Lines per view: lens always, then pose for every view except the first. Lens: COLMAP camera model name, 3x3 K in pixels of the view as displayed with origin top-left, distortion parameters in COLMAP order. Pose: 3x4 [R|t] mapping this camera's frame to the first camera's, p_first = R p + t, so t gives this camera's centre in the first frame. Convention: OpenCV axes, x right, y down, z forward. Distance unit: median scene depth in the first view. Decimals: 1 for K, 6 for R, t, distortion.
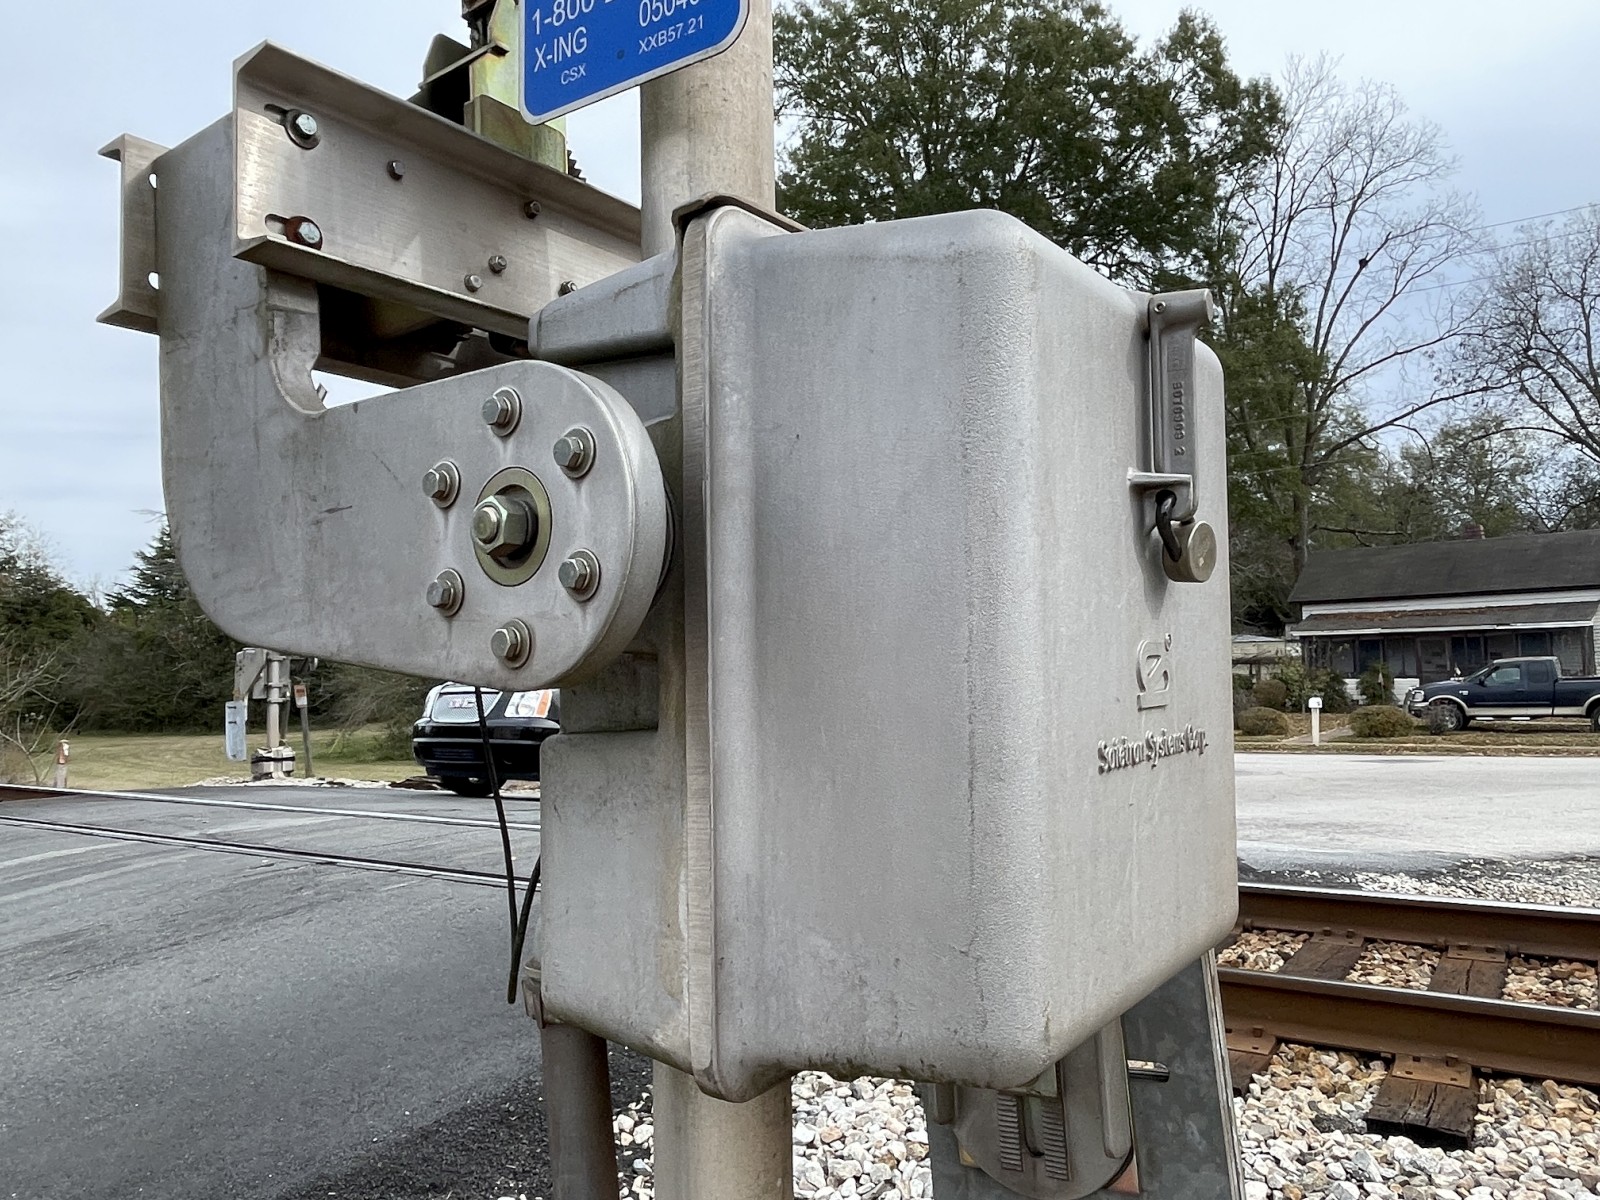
lens RADIAL K [[1171.3, 0, 807.9], [0, 1171.3, 597.7], [0, 0, 1]] dist [0.000421, -0.003434]
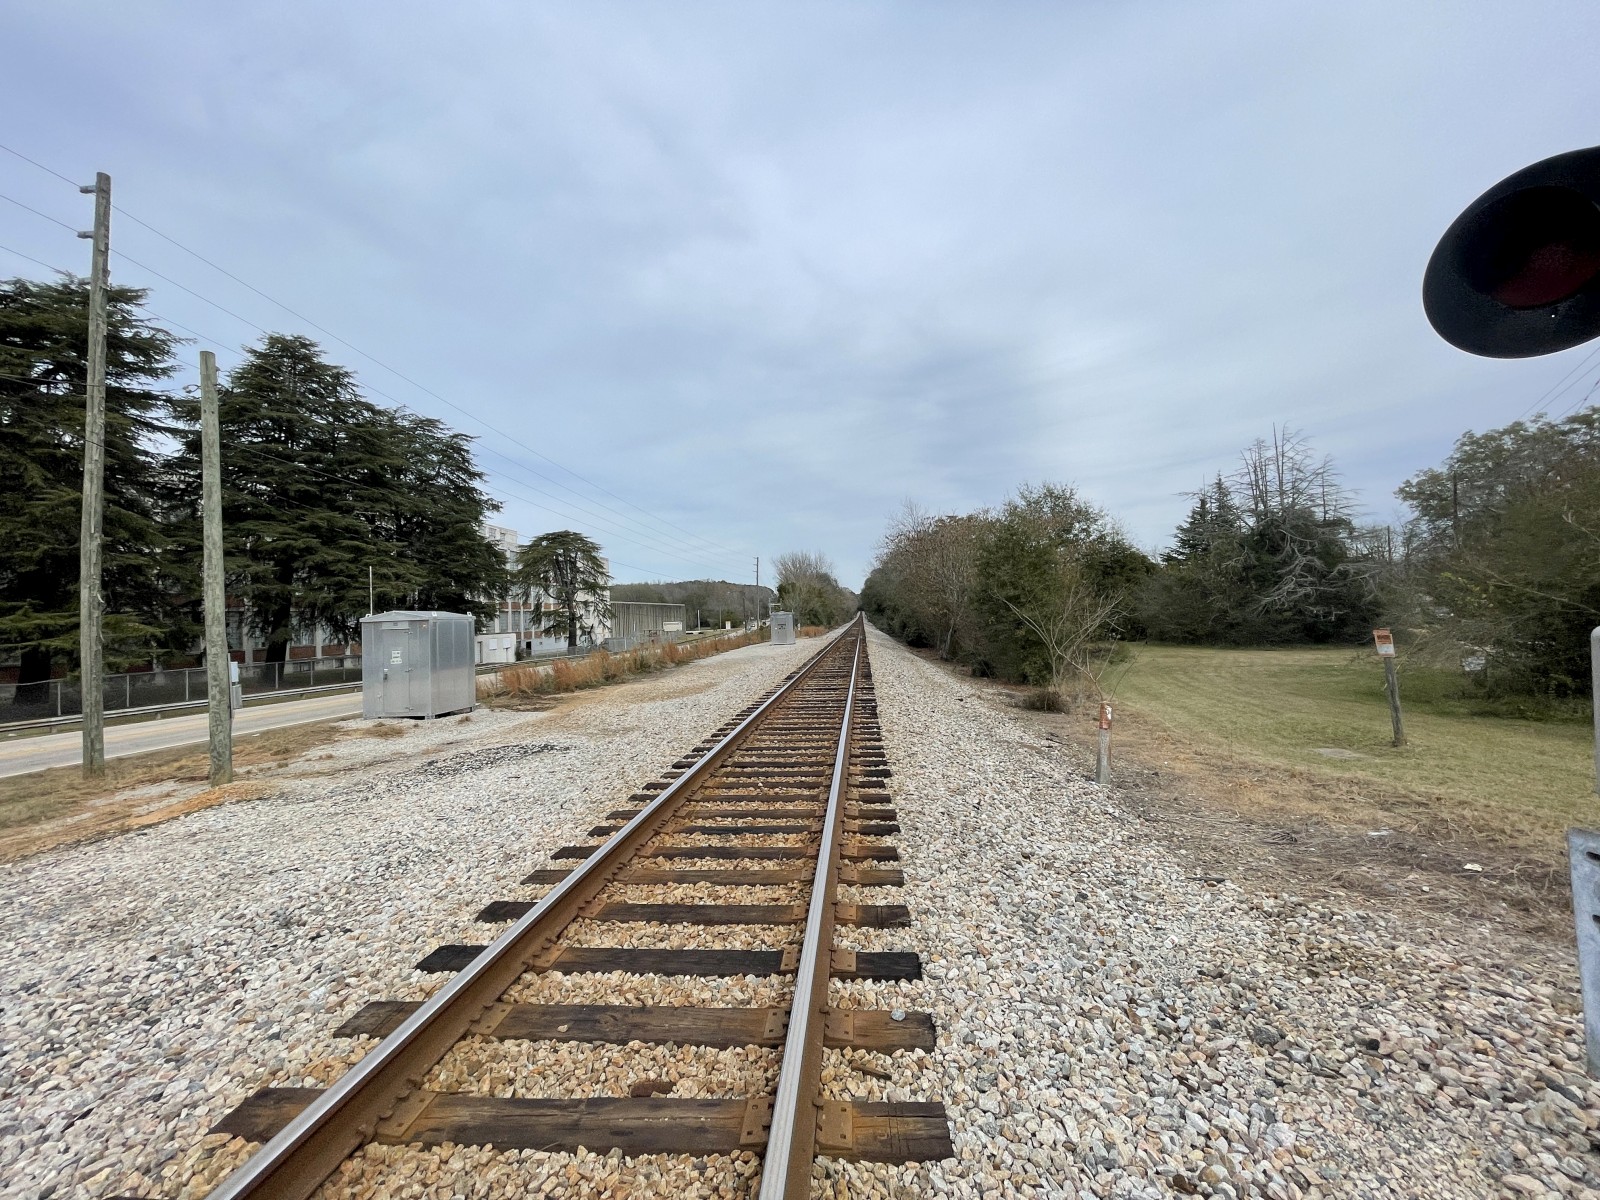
lens RADIAL K [[644.1, 0, 812.7], [0, 644.1, 600.3], [0, 0, 1]] dist [0.000098, 0.000038]
pose [[0.507148, -0.010758, -0.861792, -0.103526], [0.067097, 0.997380, 0.027034, 0.005838], [0.859243, -0.071534, 0.506542, 0.179271]]
